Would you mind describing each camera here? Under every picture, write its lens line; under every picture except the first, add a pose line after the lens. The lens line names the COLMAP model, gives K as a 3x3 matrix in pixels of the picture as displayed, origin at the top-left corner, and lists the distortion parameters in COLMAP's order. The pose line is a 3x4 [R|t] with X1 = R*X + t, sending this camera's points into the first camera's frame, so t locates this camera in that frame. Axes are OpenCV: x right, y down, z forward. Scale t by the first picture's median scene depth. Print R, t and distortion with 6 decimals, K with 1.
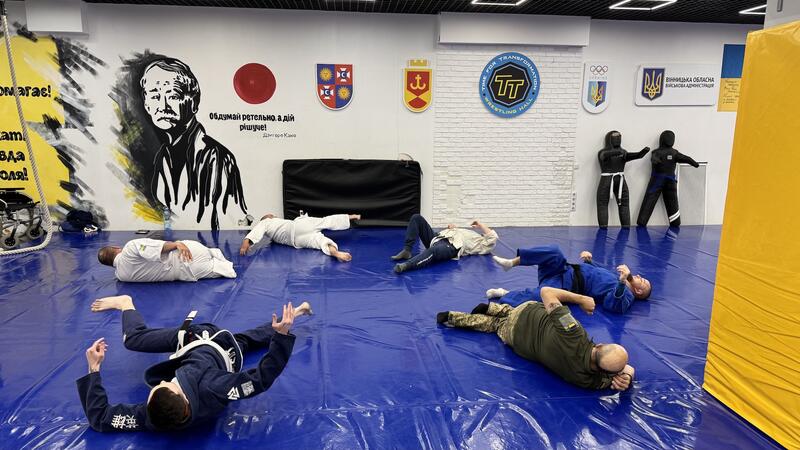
lens RADIAL K [[563.0, 0, 391.9], [0, 563.0, 221.9], [0, 0, 1]] dist [0.085580, -0.121519]
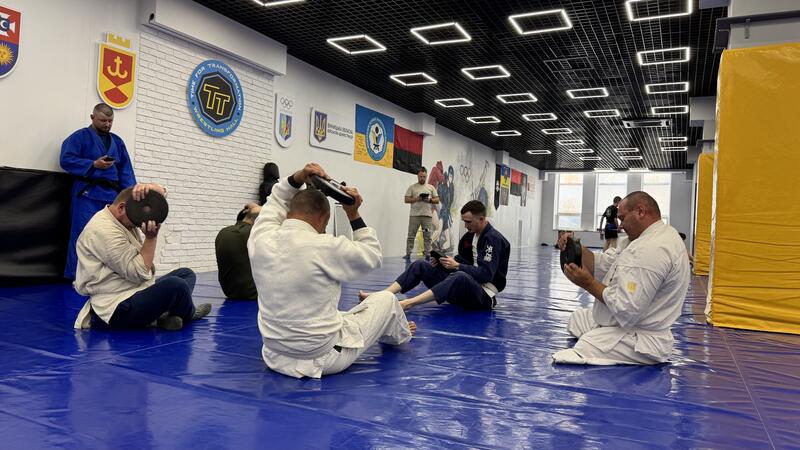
lens RADIAL K [[563.0, 0, 391.9], [0, 563.0, 221.9], [0, 0, 1]] dist [0.085580, -0.121519]
pose [[0.541596, 0.016150, 0.840484, -0.352251], [0.118772, 0.988316, -0.095526, 0.047644], [-0.832206, 0.151563, 0.533349, 0.368587]]
